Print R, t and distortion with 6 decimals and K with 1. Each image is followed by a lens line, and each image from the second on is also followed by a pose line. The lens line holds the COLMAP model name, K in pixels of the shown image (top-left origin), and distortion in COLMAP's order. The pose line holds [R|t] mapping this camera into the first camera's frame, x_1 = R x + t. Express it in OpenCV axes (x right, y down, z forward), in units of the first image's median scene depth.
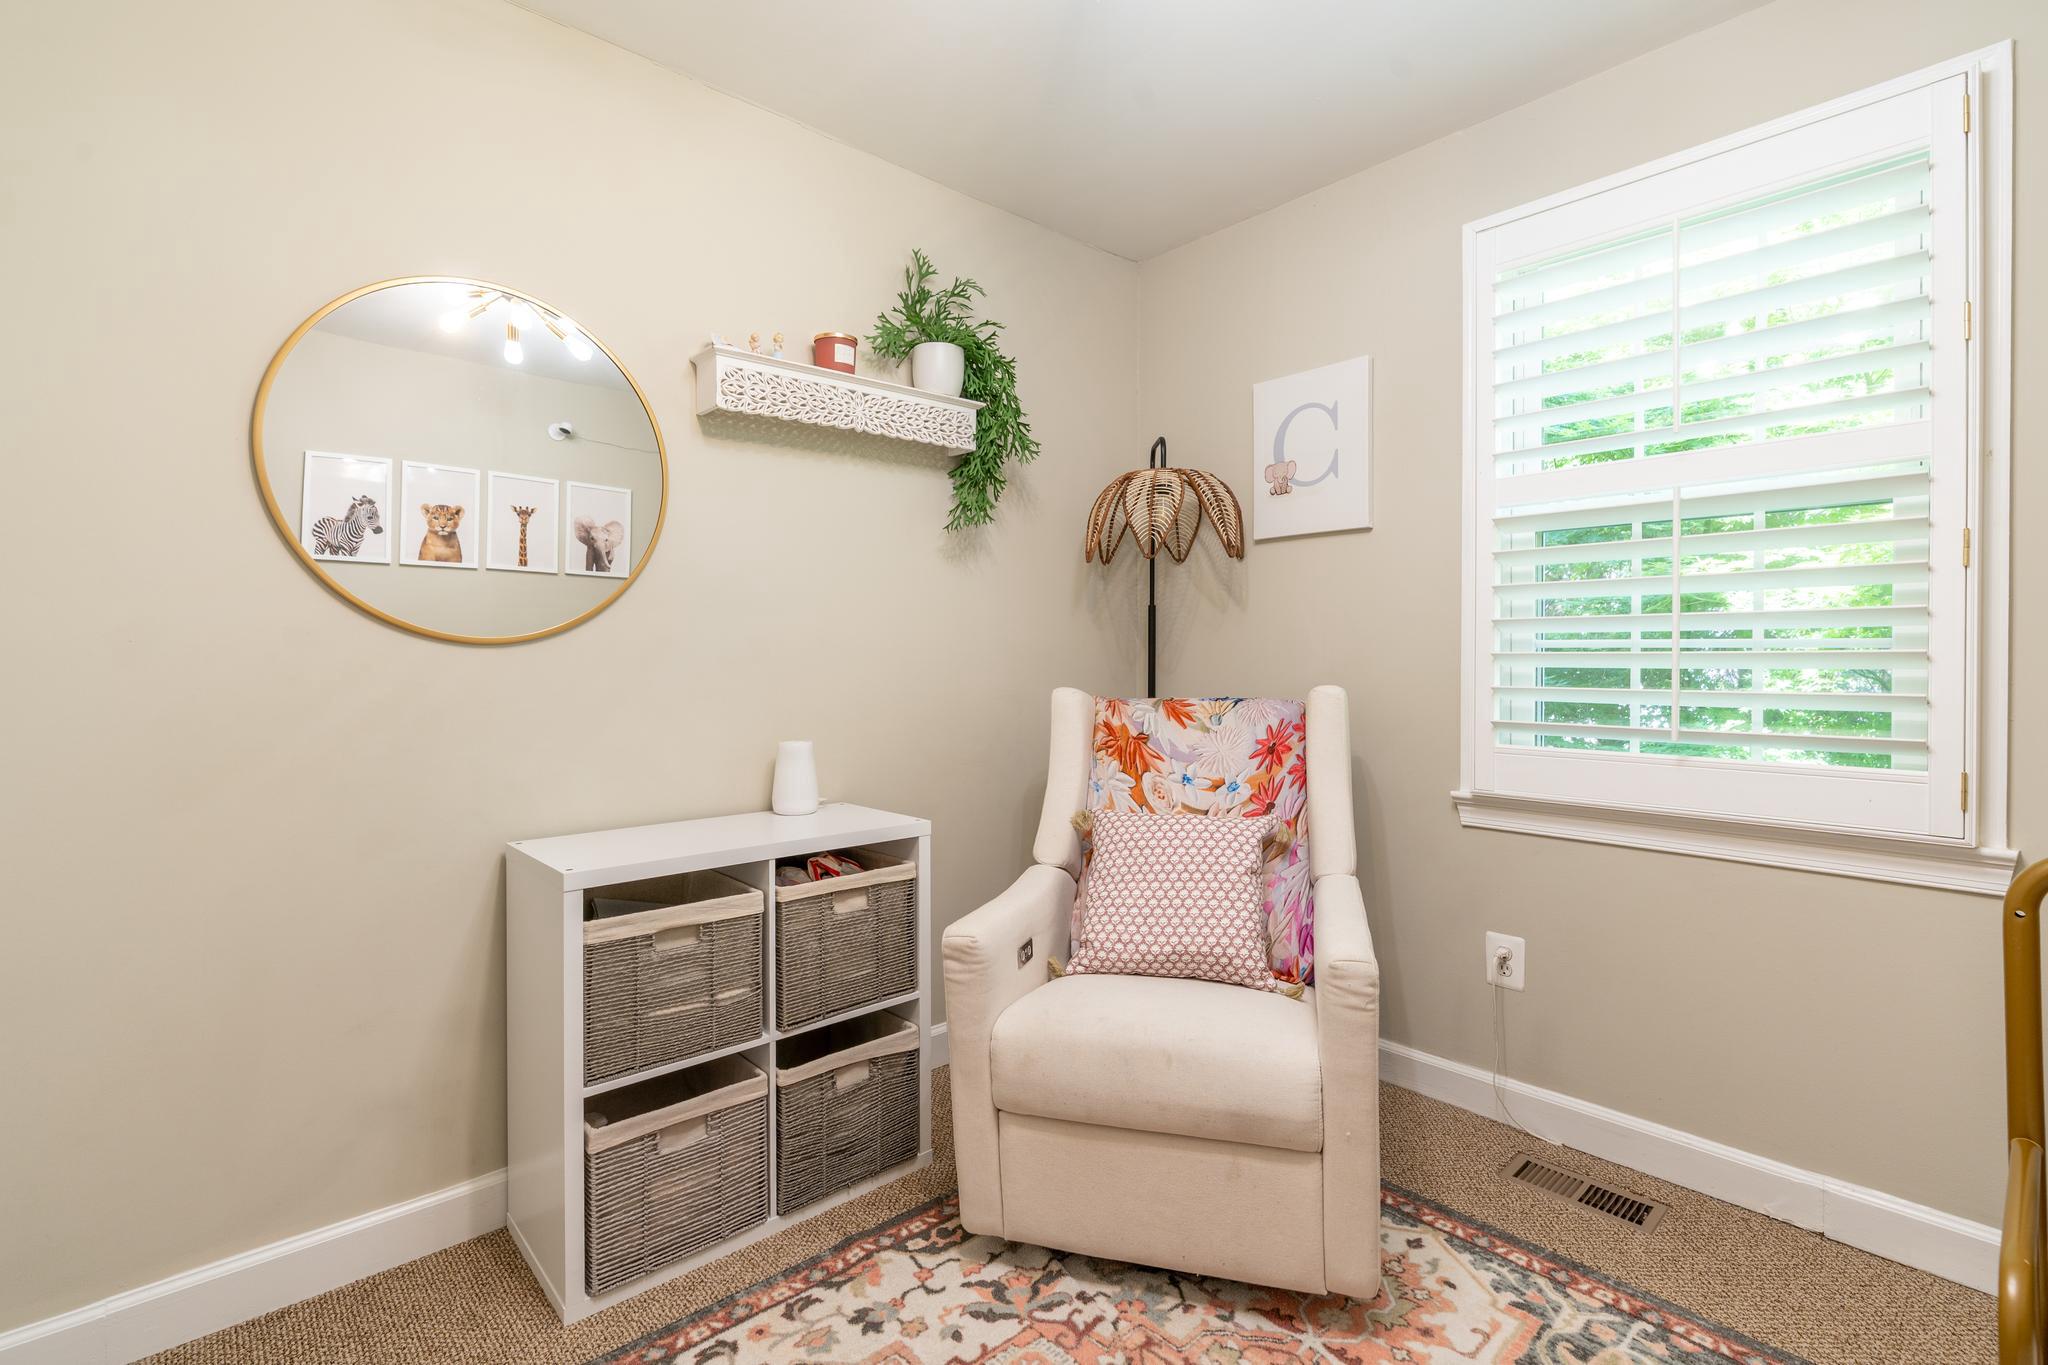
lens RADIAL K [[933.7, 0, 1025.8], [0, 933.7, 654.7], [0, 0, 1]] dist [-0.003380, 0.002042]
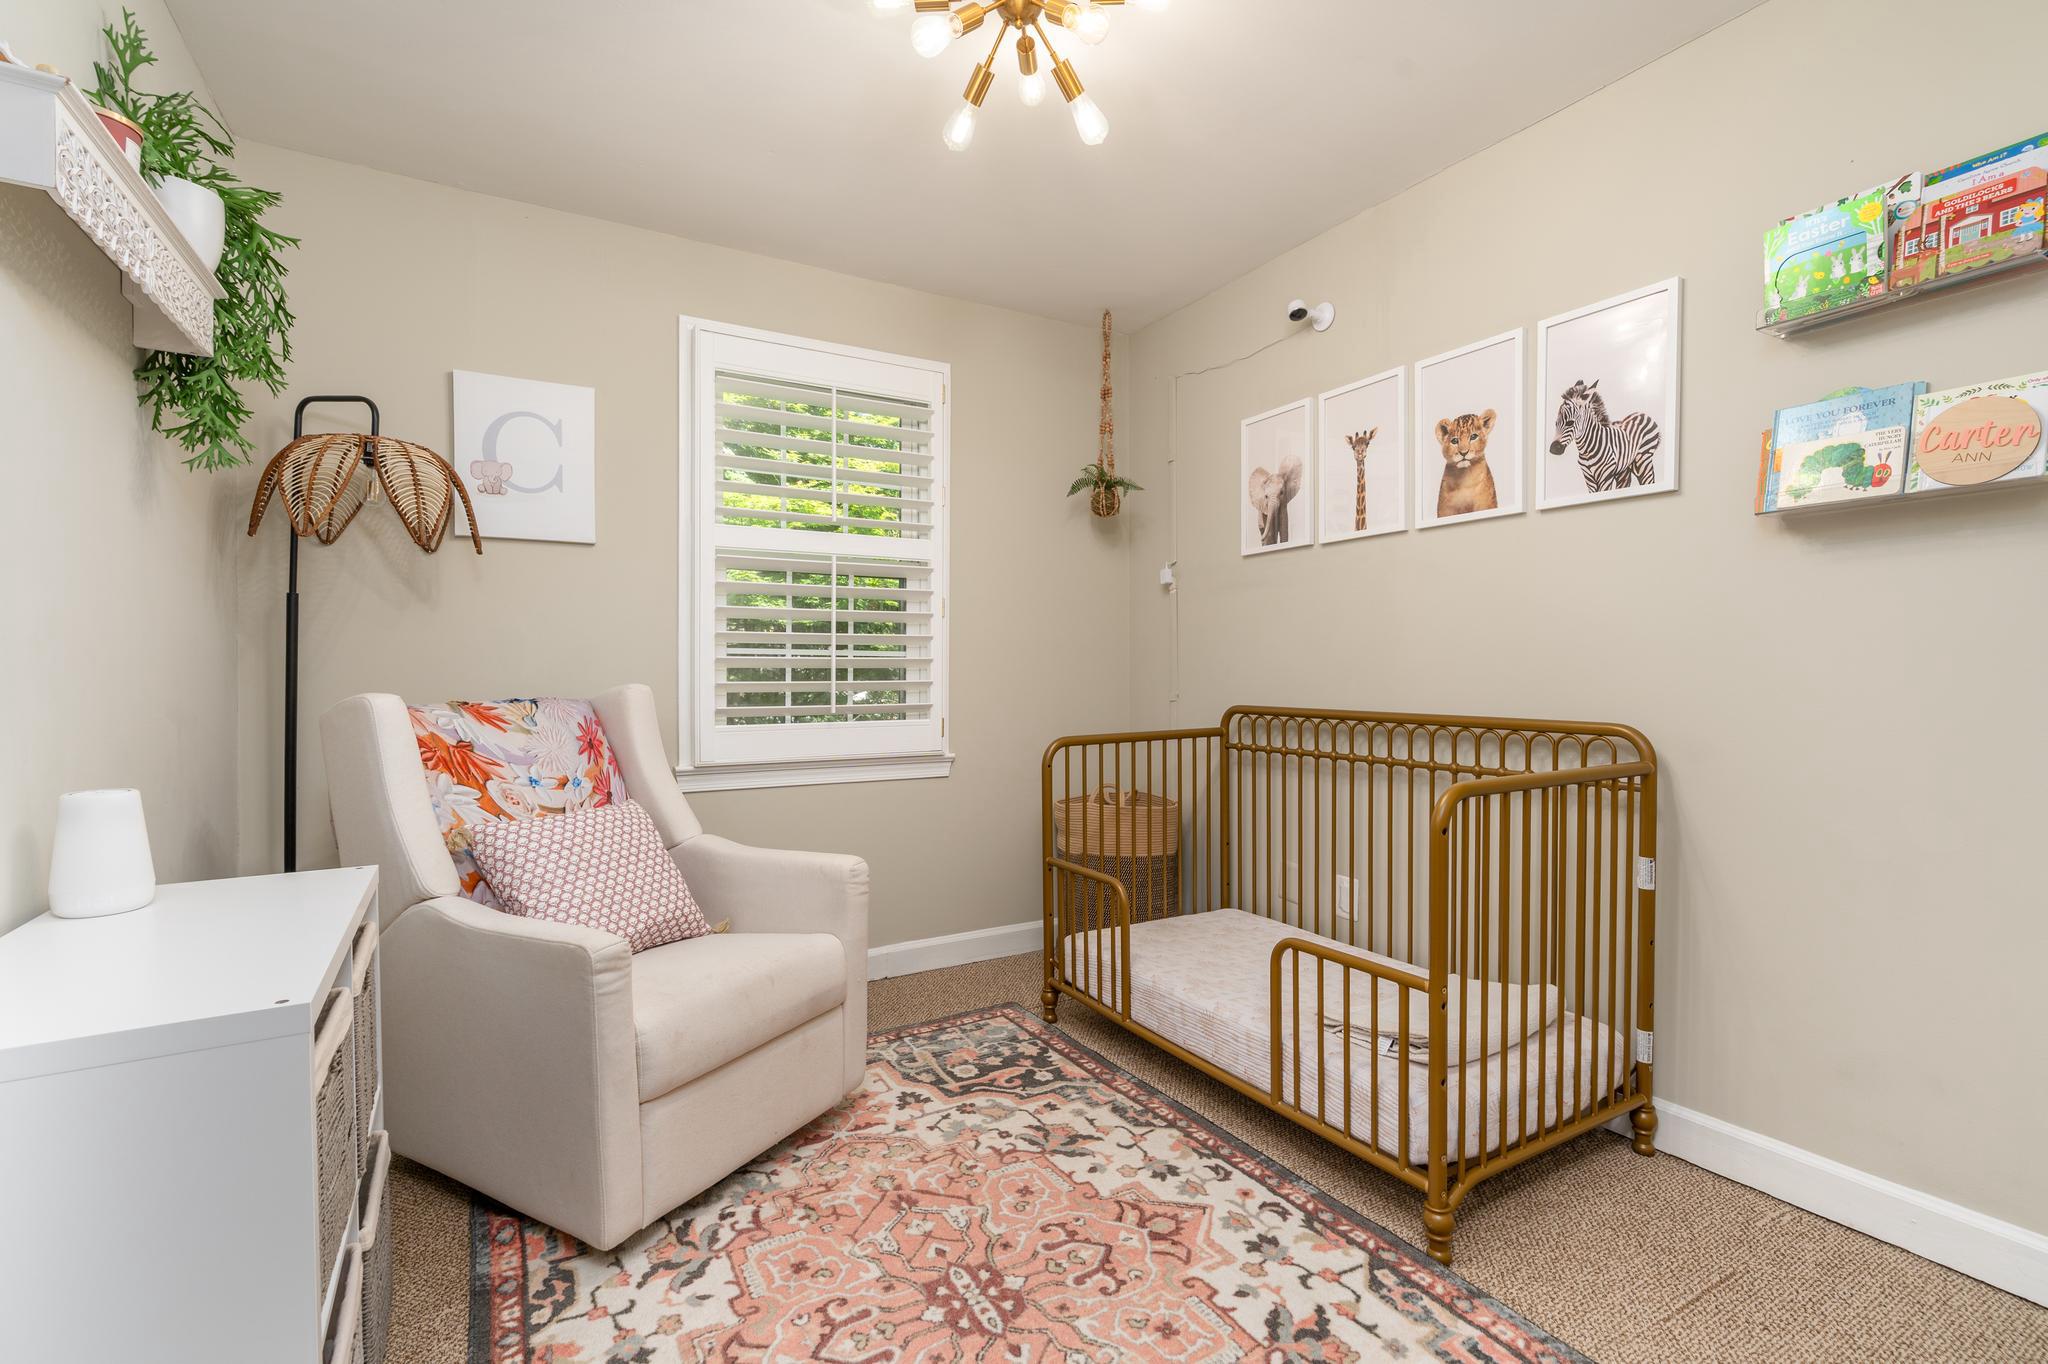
lens RADIAL K [[933.7, 0, 1028.3], [0, 933.7, 684.1], [0, 0, 1]] dist [-0.003380, 0.002042]
pose [[0.198071, -0.016375, 0.980051, -0.804185], [-0.005366, 0.999827, 0.017790, 0.011899], [-0.980173, -0.008783, 0.197949, 0.341820]]
